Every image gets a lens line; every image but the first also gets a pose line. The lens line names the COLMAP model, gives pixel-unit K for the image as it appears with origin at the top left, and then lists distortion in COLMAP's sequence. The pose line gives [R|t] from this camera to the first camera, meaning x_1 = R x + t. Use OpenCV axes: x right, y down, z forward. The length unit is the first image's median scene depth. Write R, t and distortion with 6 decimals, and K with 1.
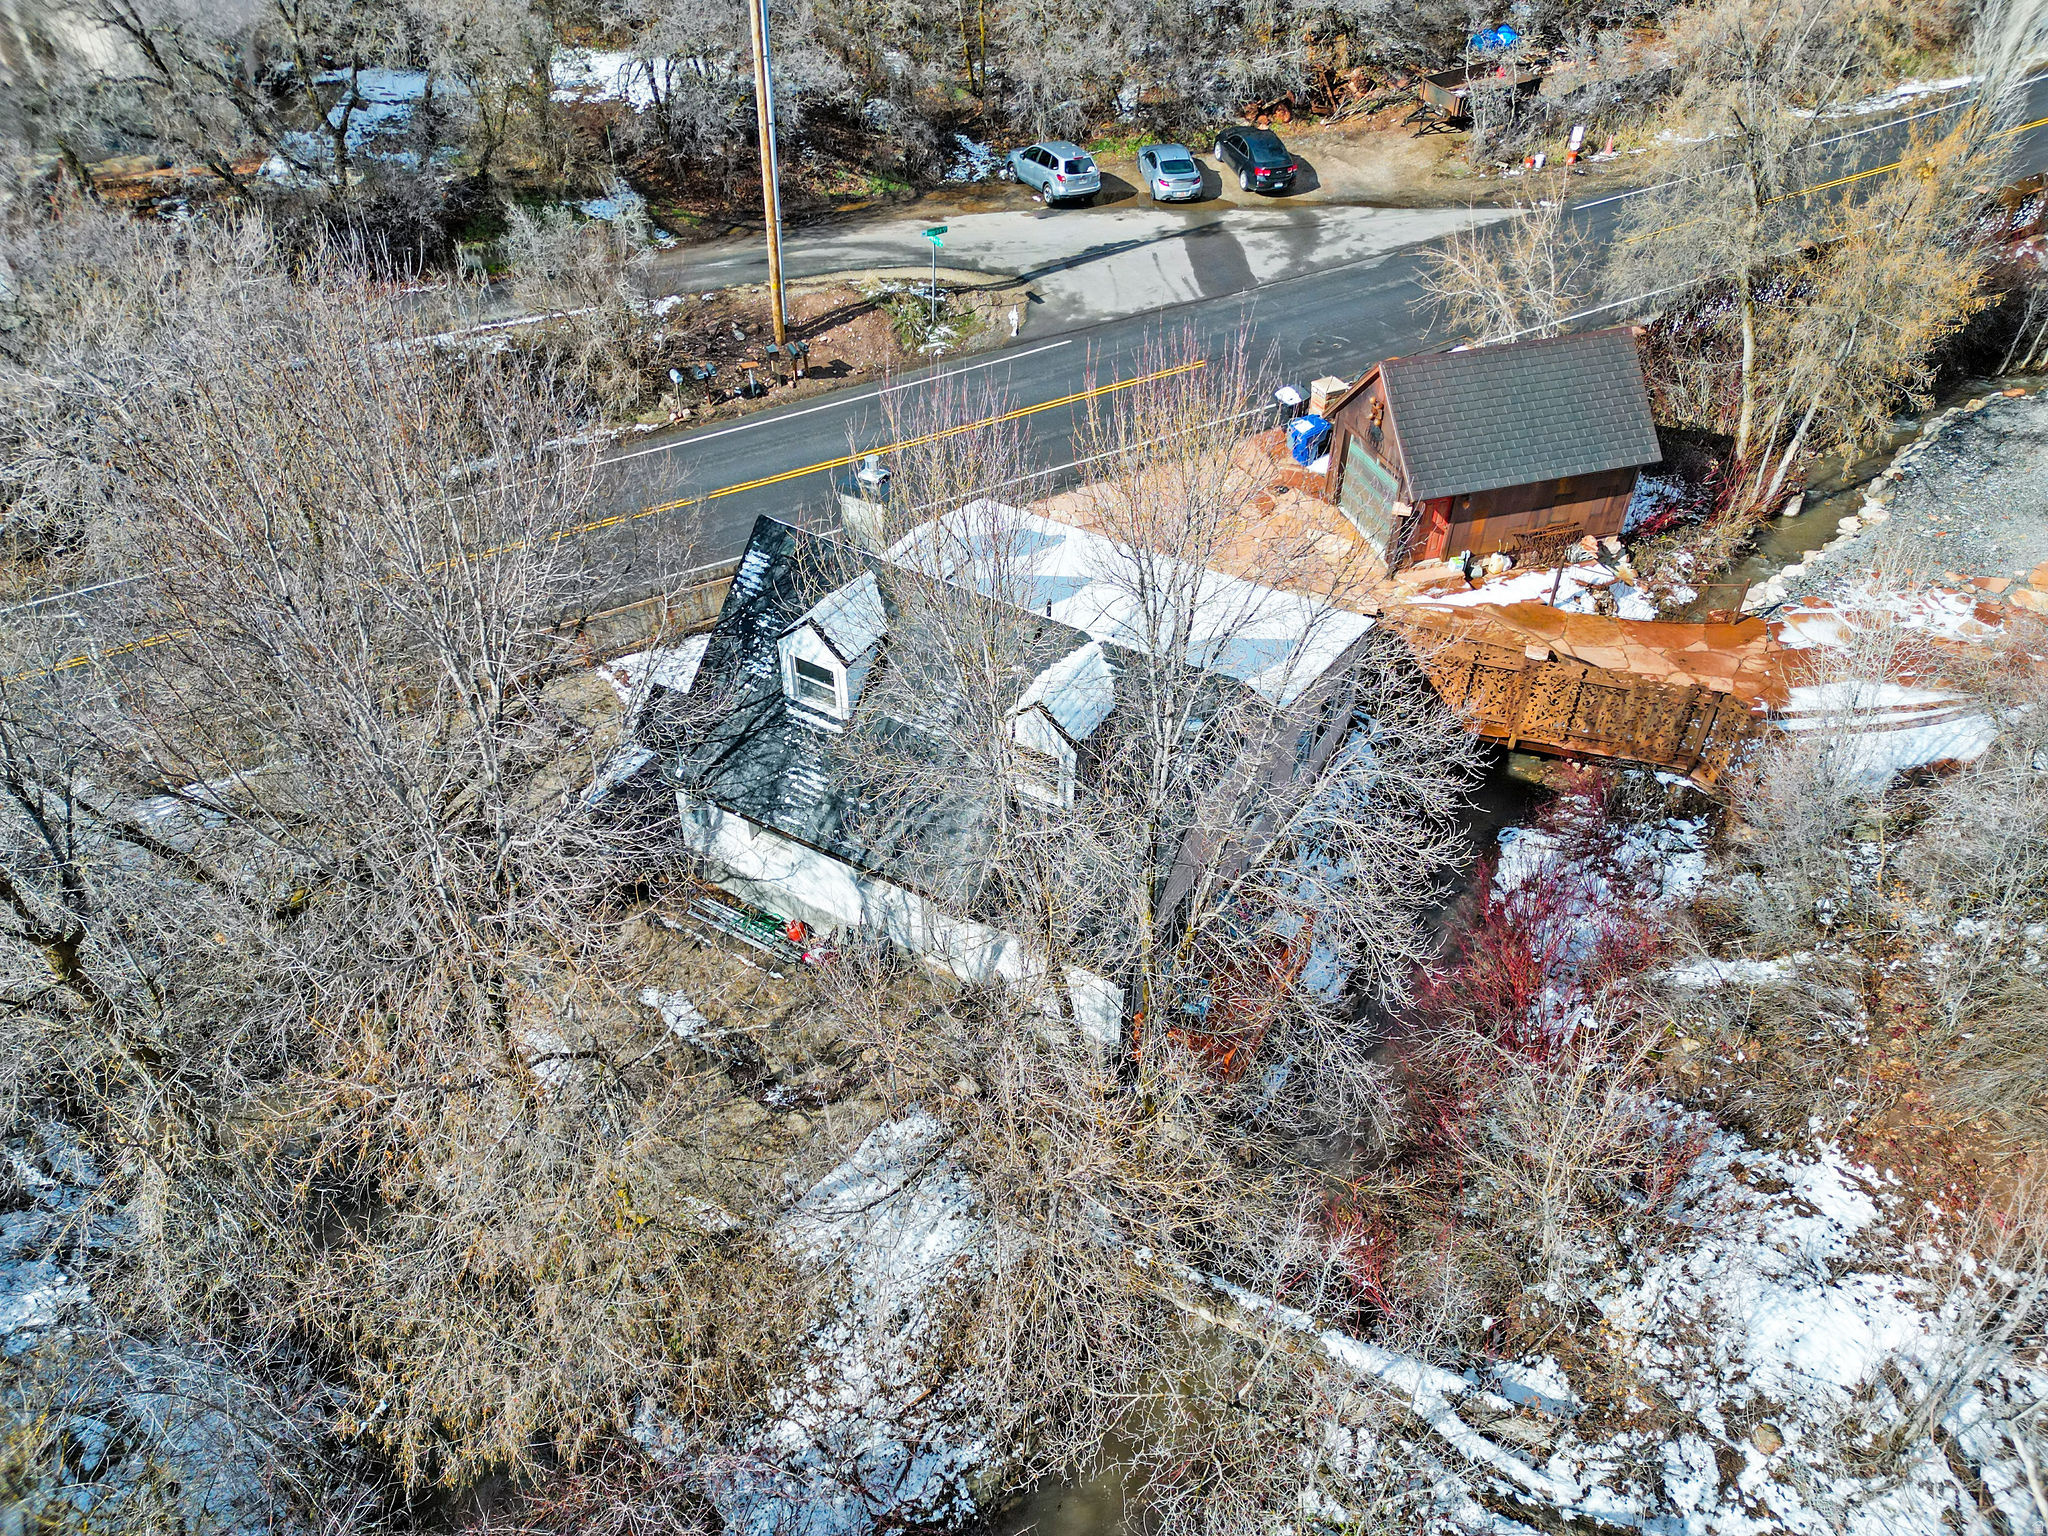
lens RADIAL K [[1429.3, 0, 1023.7], [0, 1429.3, 760.7], [0, 0, 1]] dist [0.062522, -0.056173]
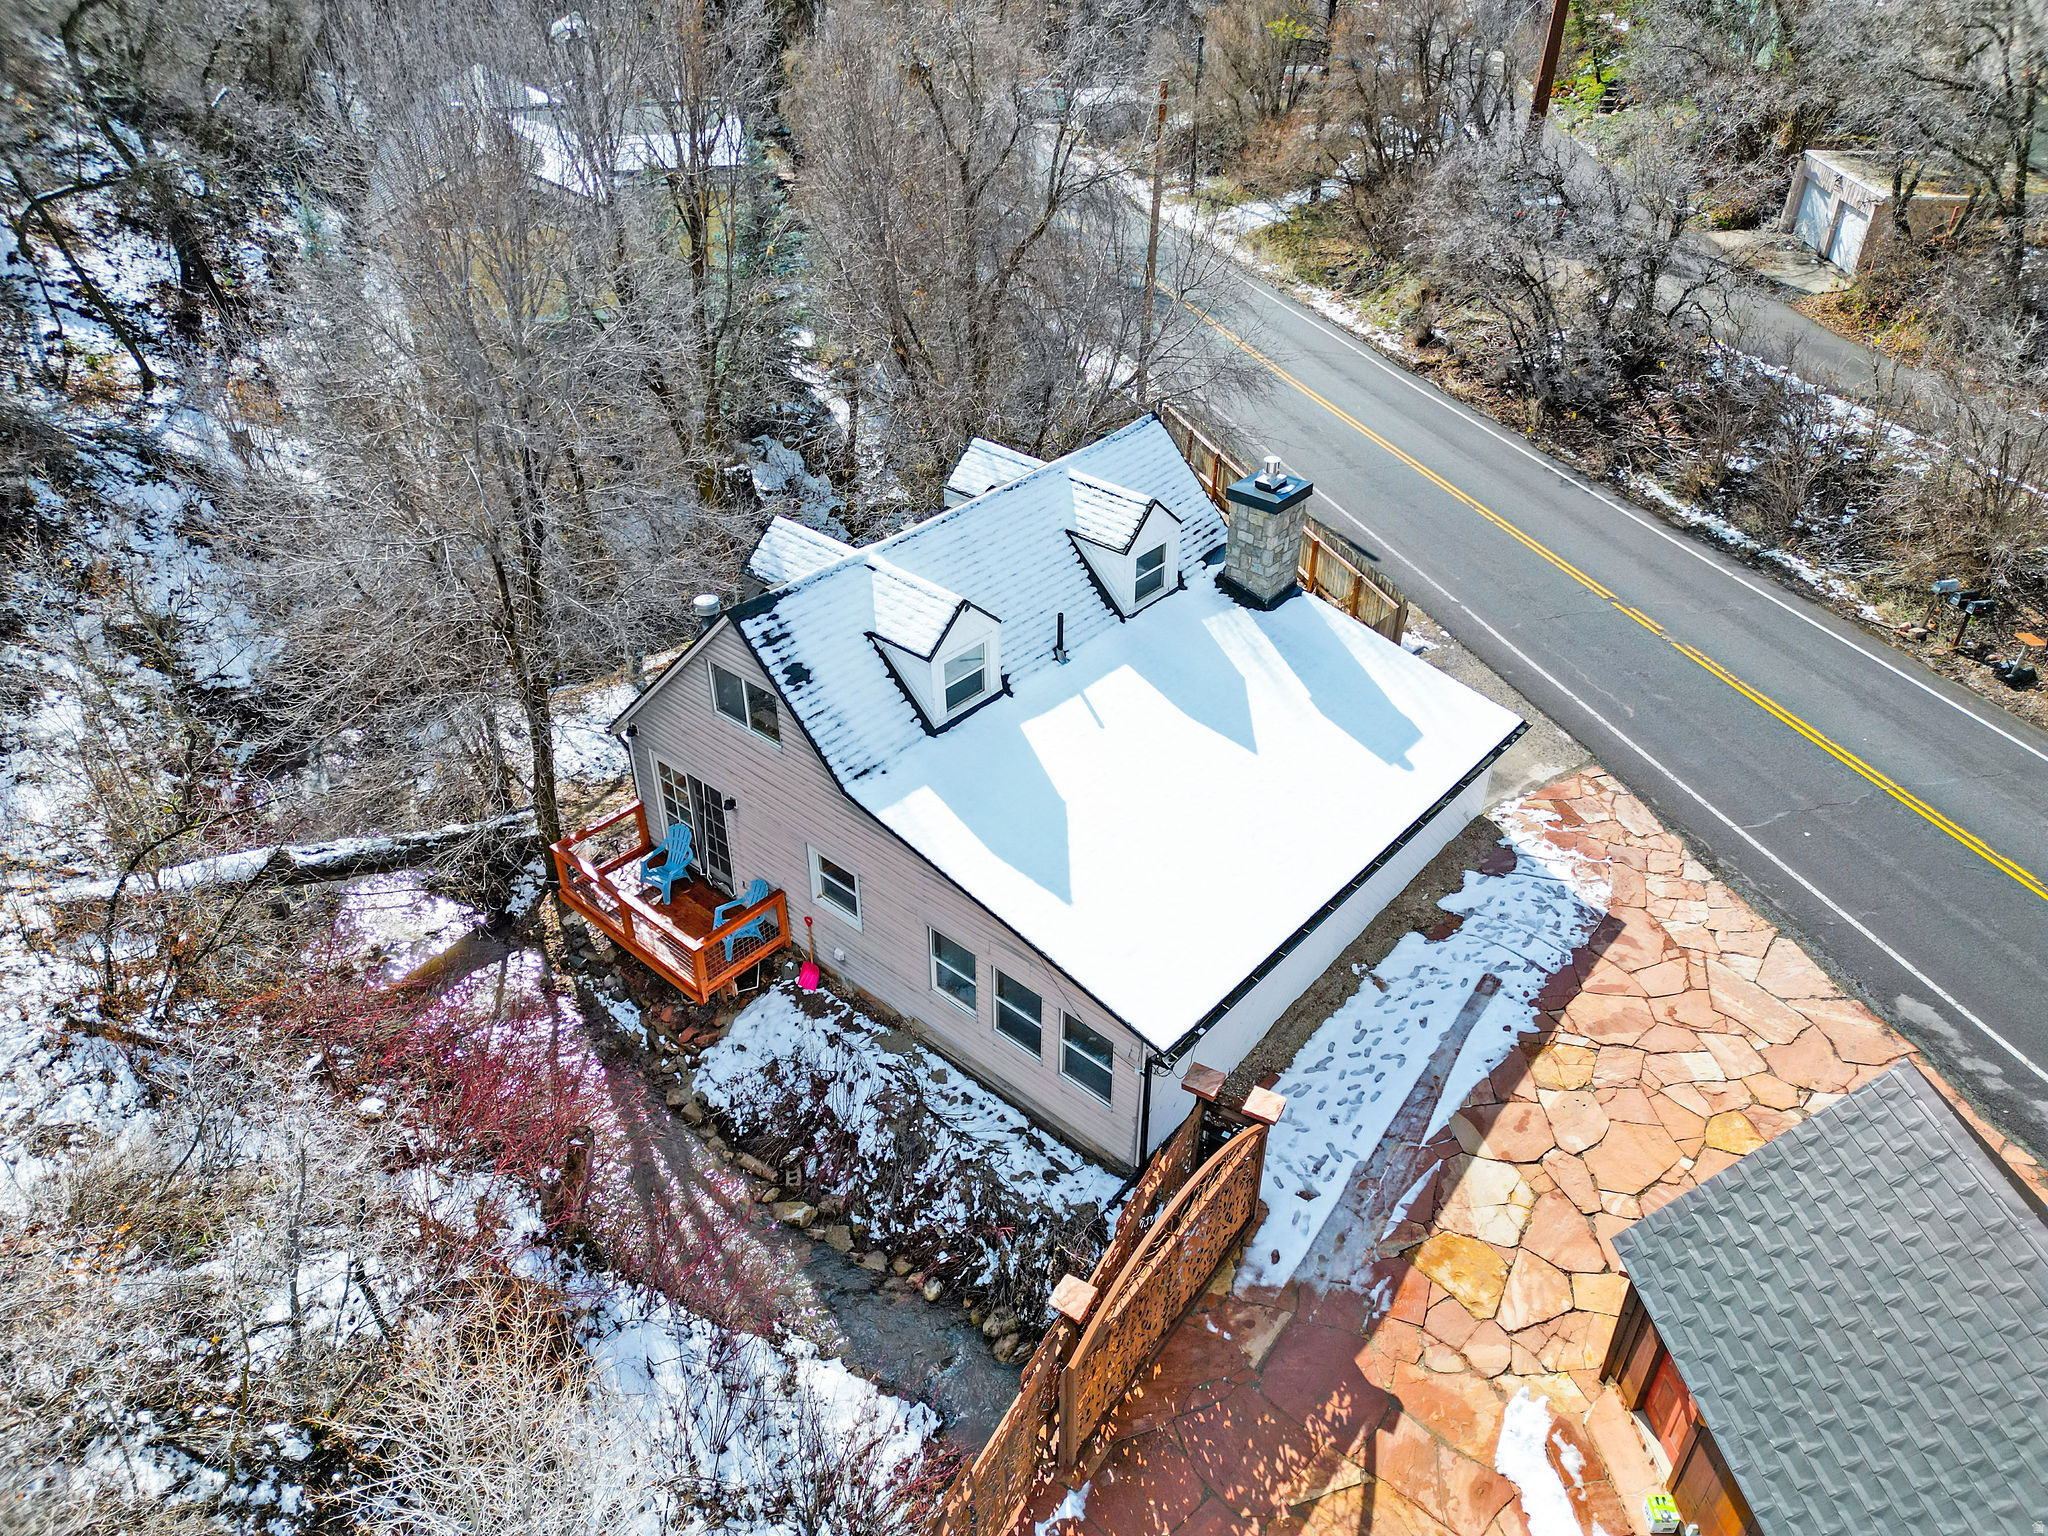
lens RADIAL K [[1429.3, 0, 1023.7], [0, 1429.3, 760.7], [0, 0, 1]] dist [0.062522, -0.056173]
pose [[-0.192969, 0.549716, -0.812758, 0.729313], [-0.622669, 0.571561, 0.534417, -0.483977], [0.758318, 0.609205, 0.231998, 0.819527]]
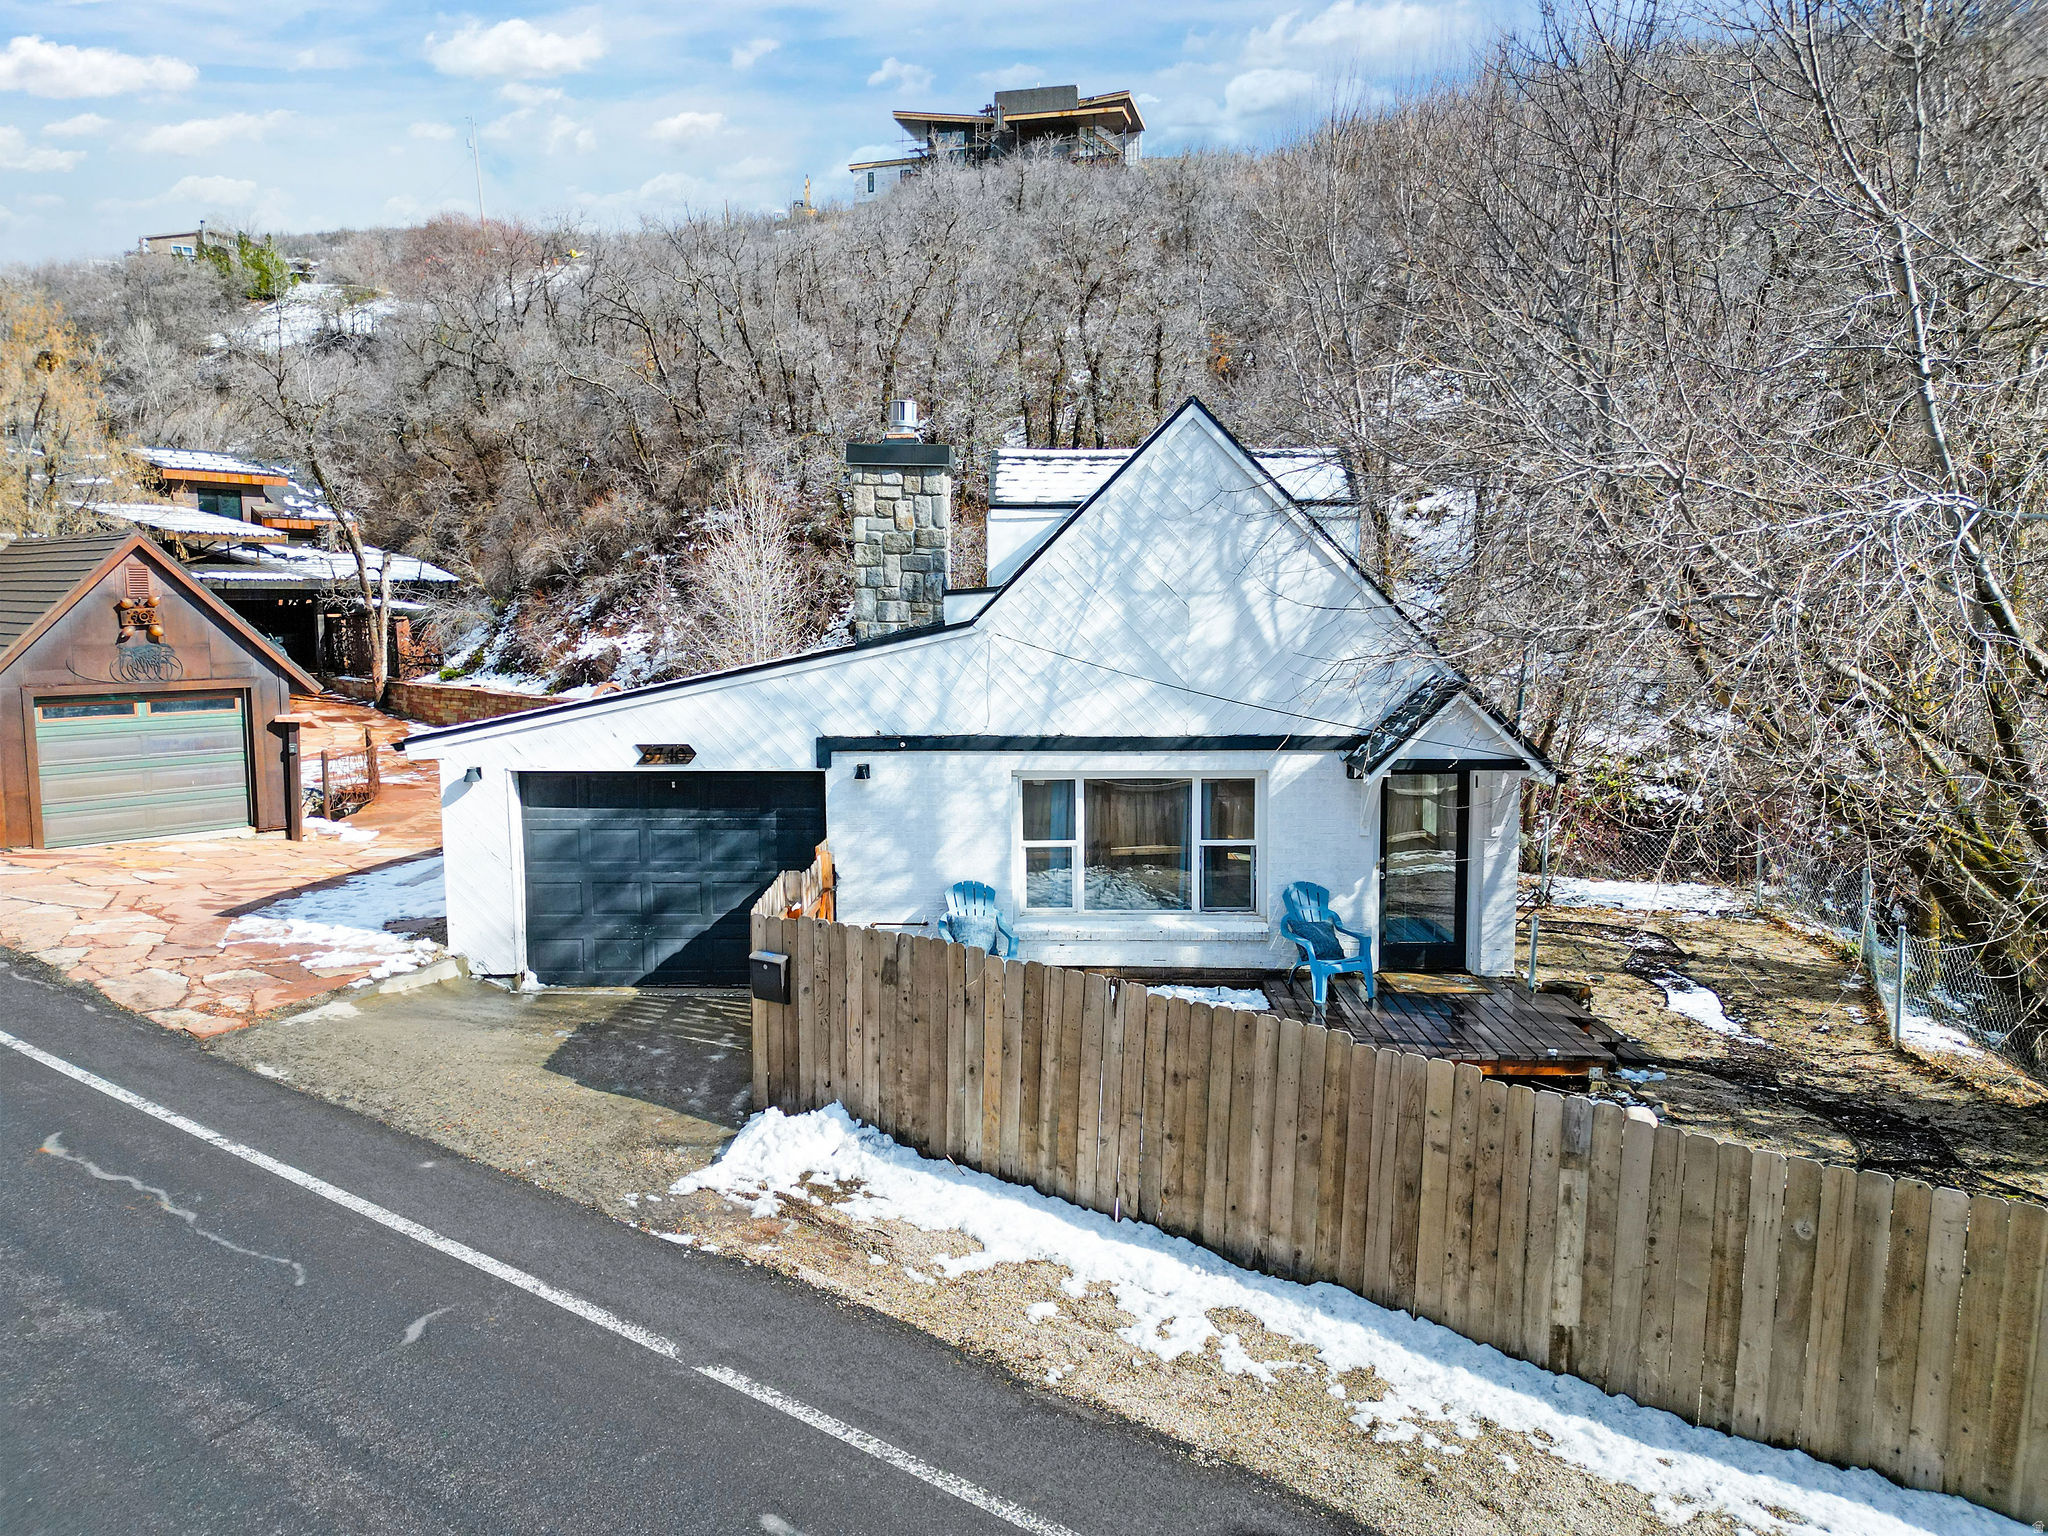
lens RADIAL K [[1429.3, 0, 1023.7], [0, 1429.3, 760.7], [0, 0, 1]] dist [0.062522, -0.056173]
pose [[-0.499358, -0.105255, 0.859979, -0.594395], [0.544866, 0.733586, 0.406169, -0.309808], [-0.673619, 0.671397, -0.308972, 1.244759]]
